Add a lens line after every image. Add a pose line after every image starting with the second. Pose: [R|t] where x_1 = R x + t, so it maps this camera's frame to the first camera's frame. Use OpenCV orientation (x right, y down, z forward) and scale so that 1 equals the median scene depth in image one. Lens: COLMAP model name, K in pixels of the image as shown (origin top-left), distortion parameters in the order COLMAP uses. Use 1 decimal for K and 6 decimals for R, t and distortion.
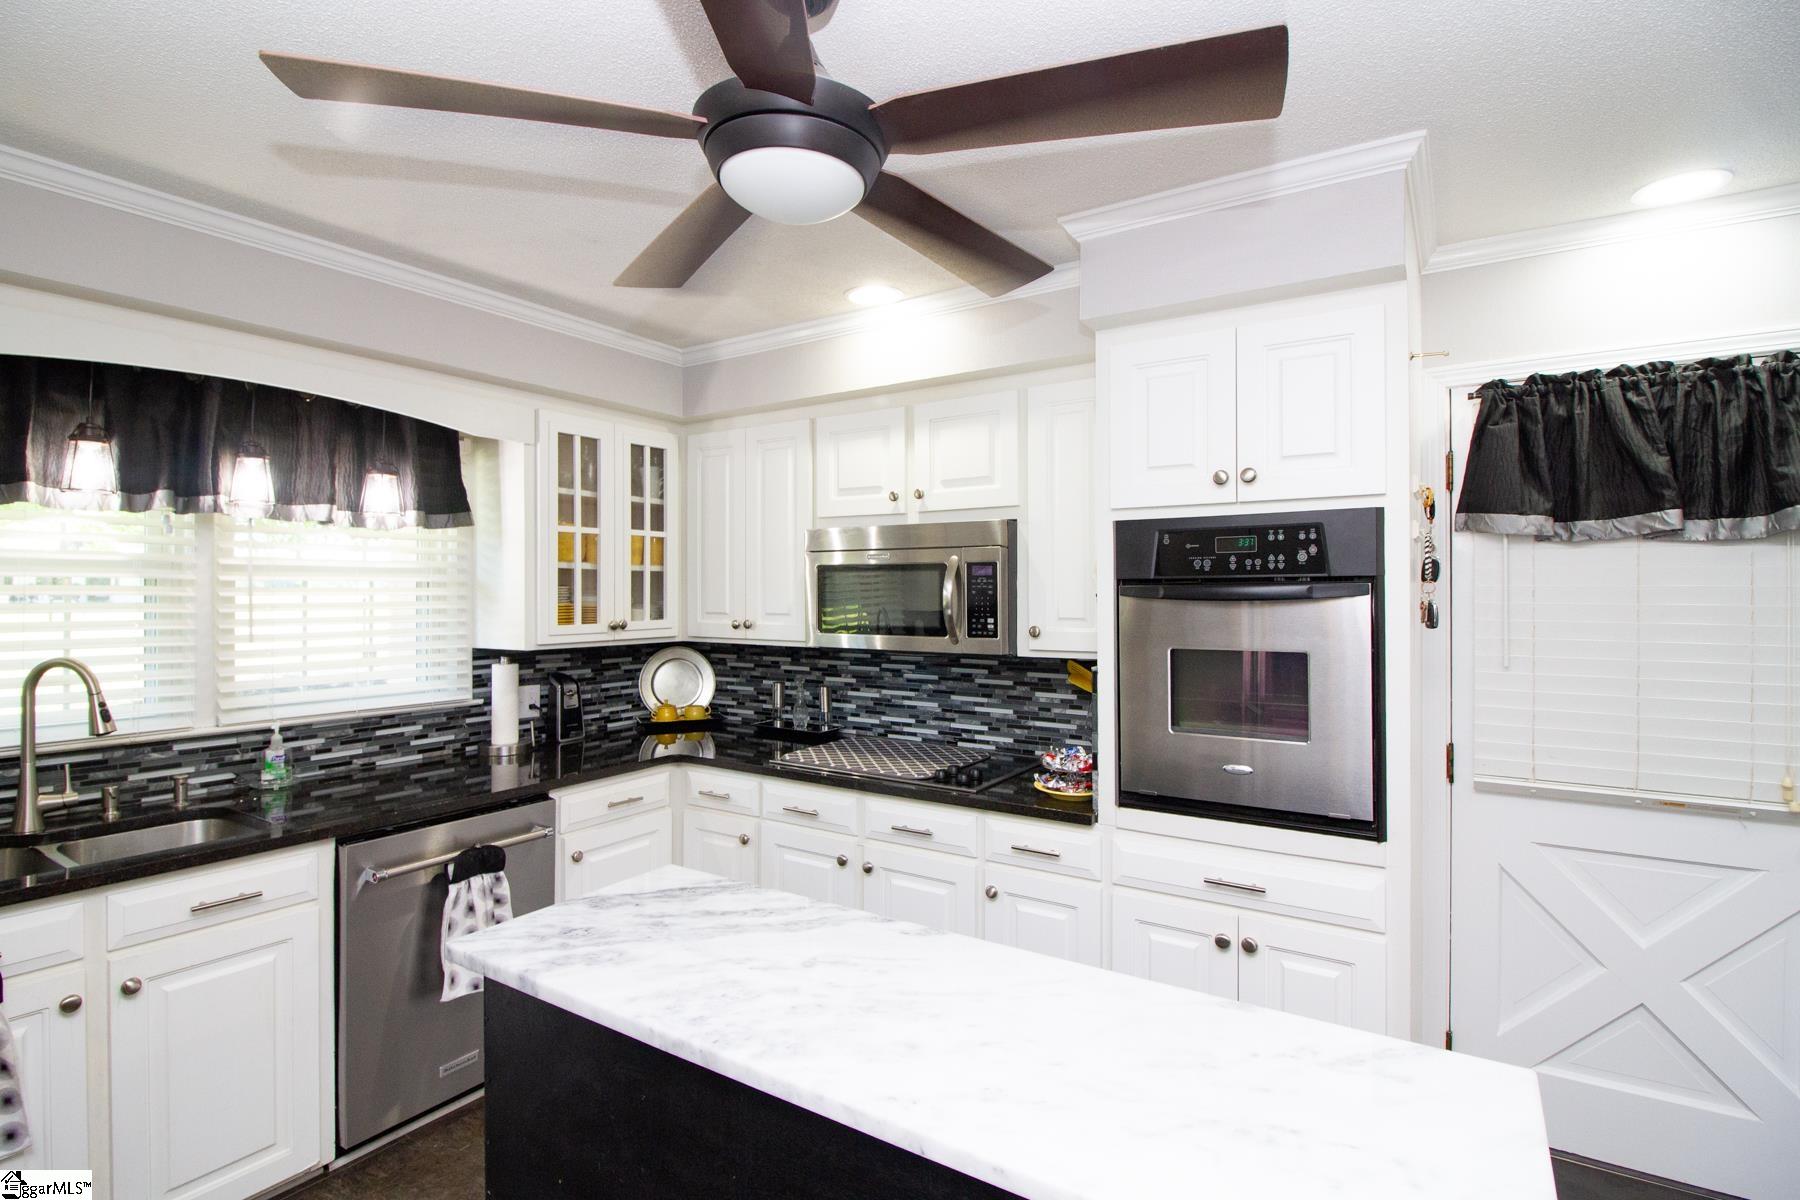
lens RADIAL K [[870.7, 0, 900.0], [0, 870.7, 600.0], [0, 0, 1]] dist [-0.019522, -0.000609]
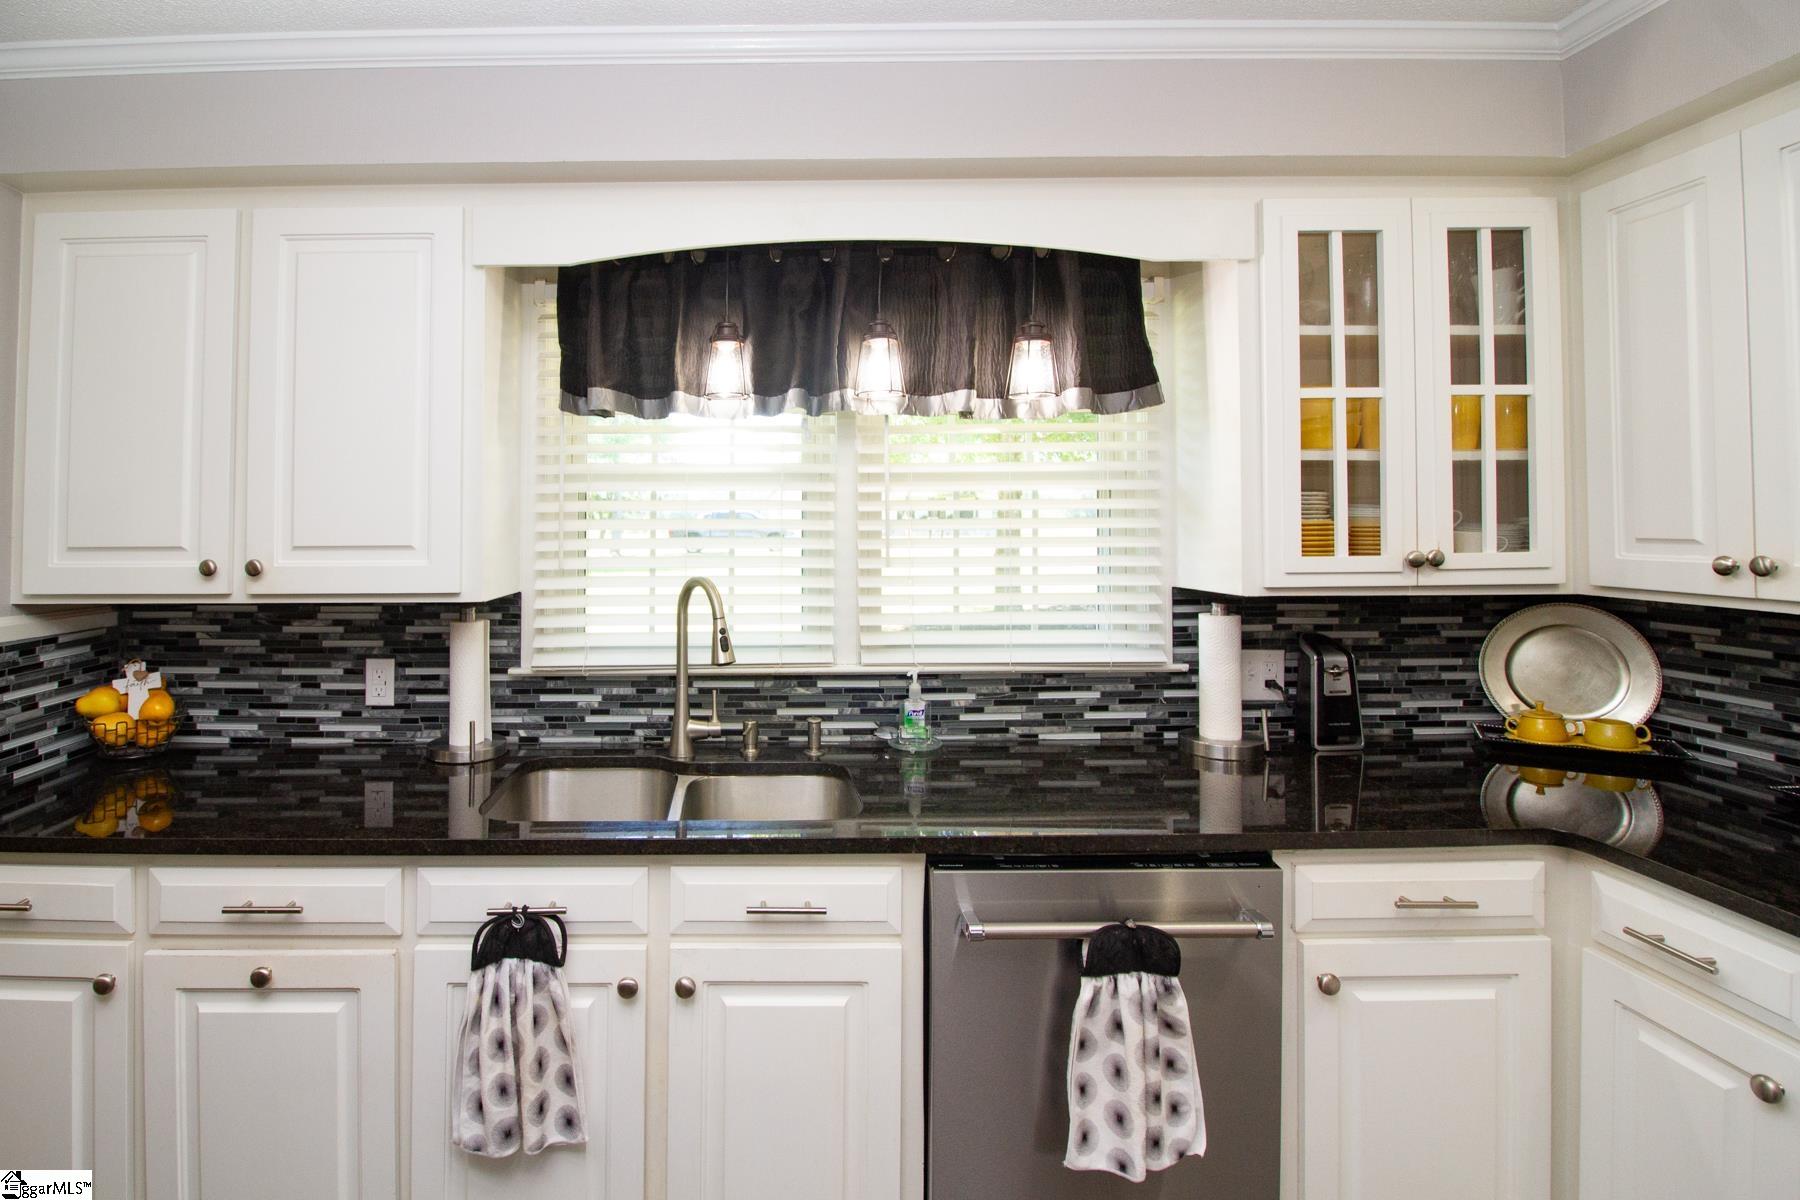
lens RADIAL K [[918.4, 0, 747.2], [0, 918.4, 506.1], [0, 0, 1]] dist [-0.000743, -0.006401]
pose [[0.554413, -0.017931, -0.832048, -0.083059], [-0.002180, 0.999733, -0.022998, 0.009938], [0.832239, 0.014564, 0.554226, 0.339061]]
